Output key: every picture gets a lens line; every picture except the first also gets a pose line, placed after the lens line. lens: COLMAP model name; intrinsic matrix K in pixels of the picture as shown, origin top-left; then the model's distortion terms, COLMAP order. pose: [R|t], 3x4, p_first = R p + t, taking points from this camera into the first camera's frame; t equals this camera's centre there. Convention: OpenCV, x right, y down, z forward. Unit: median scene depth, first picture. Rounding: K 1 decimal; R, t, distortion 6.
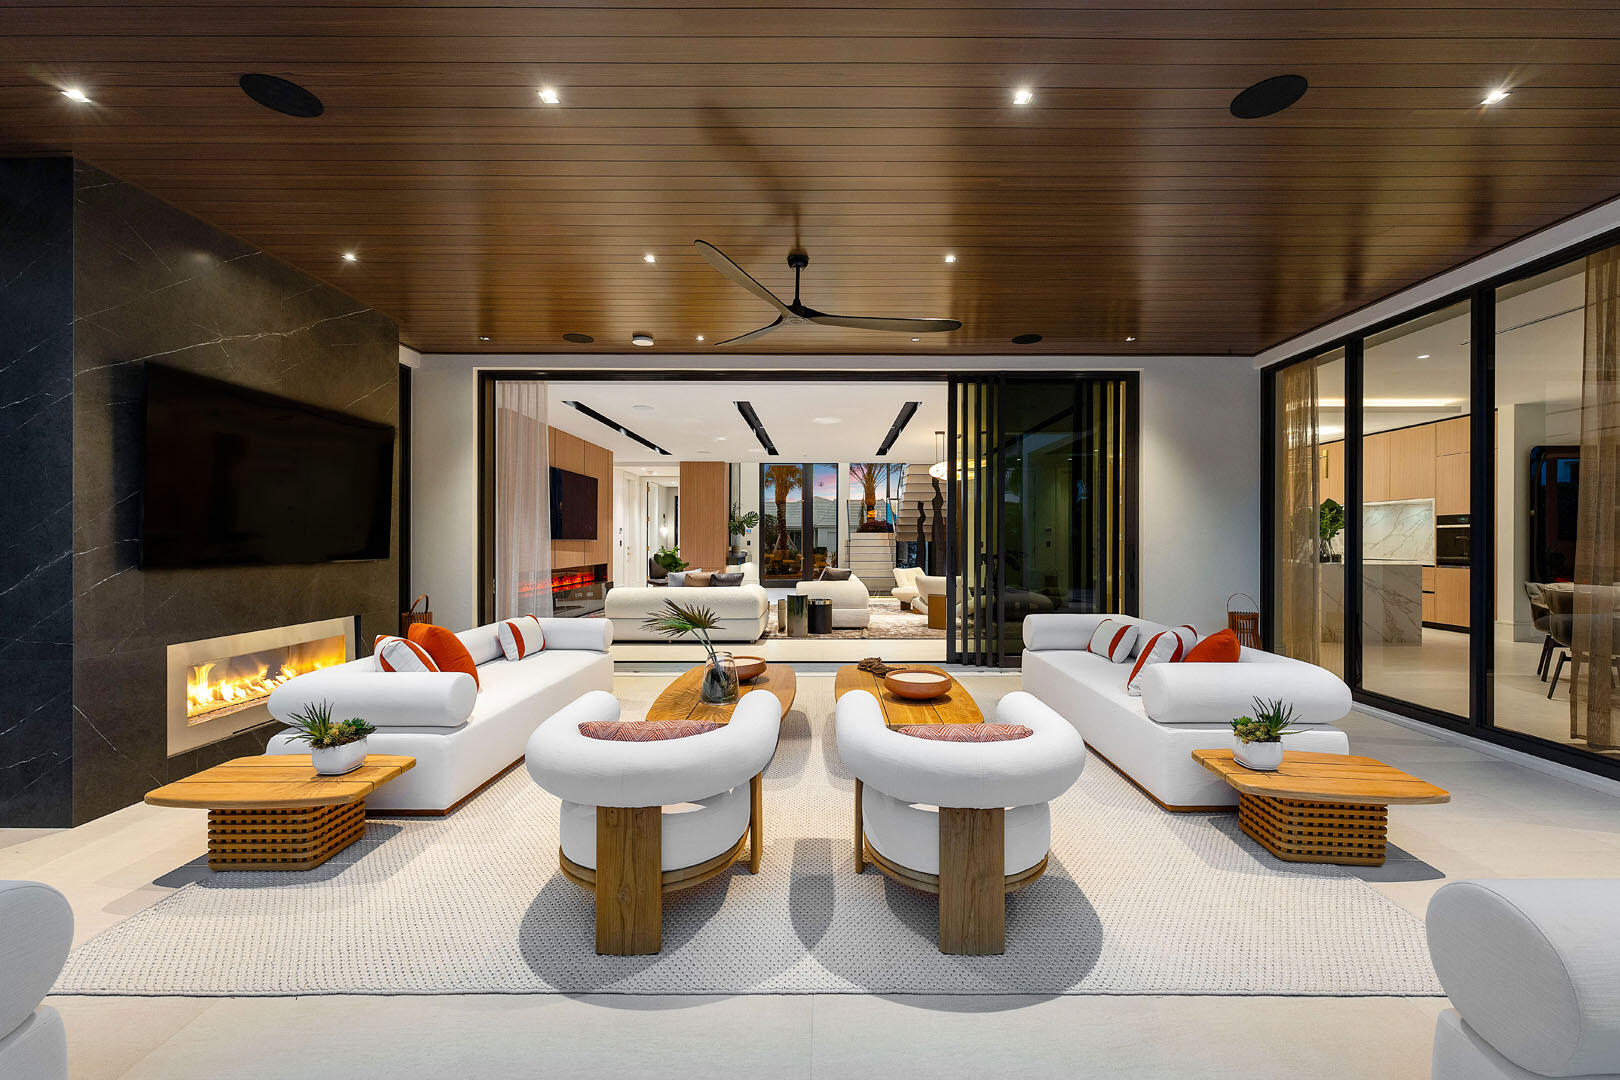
lens RADIAL K [[645.9, 0, 809.4], [0, 645.9, 540.1], [0, 0, 1]] dist [0.000265, 0.000473]
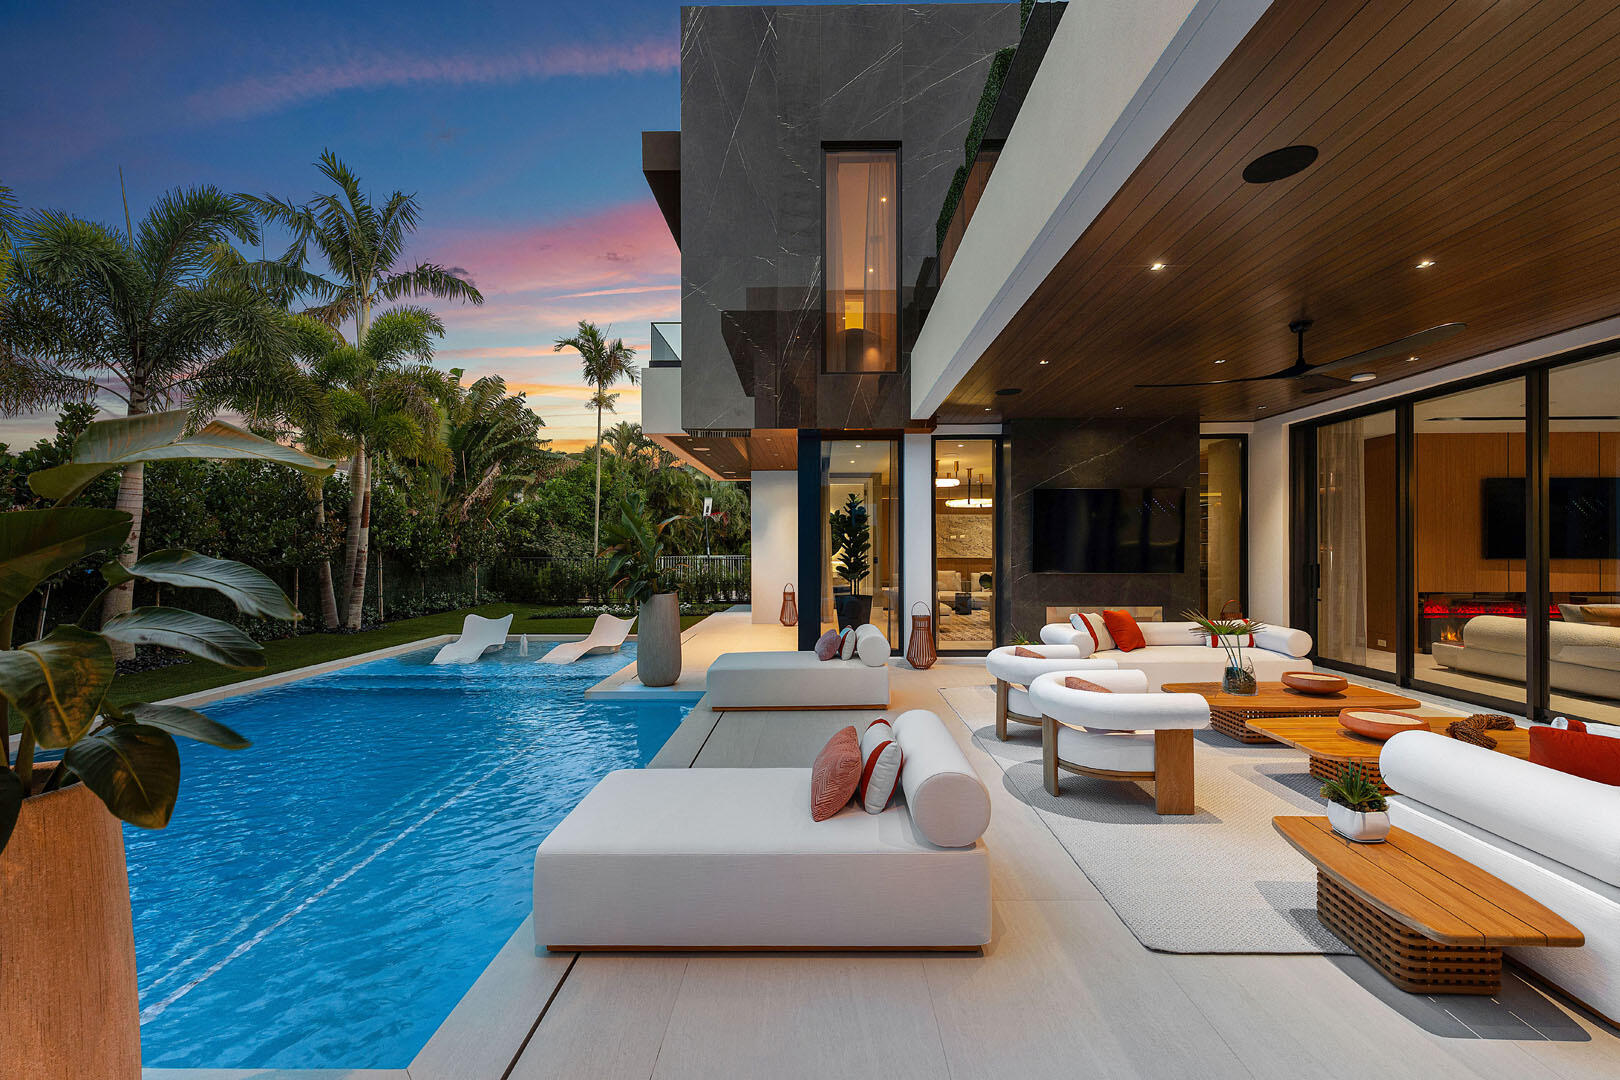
lens RADIAL K [[645.9, 0, 810.4], [0, 645.9, 543.3], [0, 0, 1]] dist [0.000265, 0.000473]
pose [[-0.022509, -0.004406, -0.999737, 1.047465], [0.002942, 0.999986, -0.004473, -0.045629], [0.999742, -0.003042, -0.022495, 0.157242]]
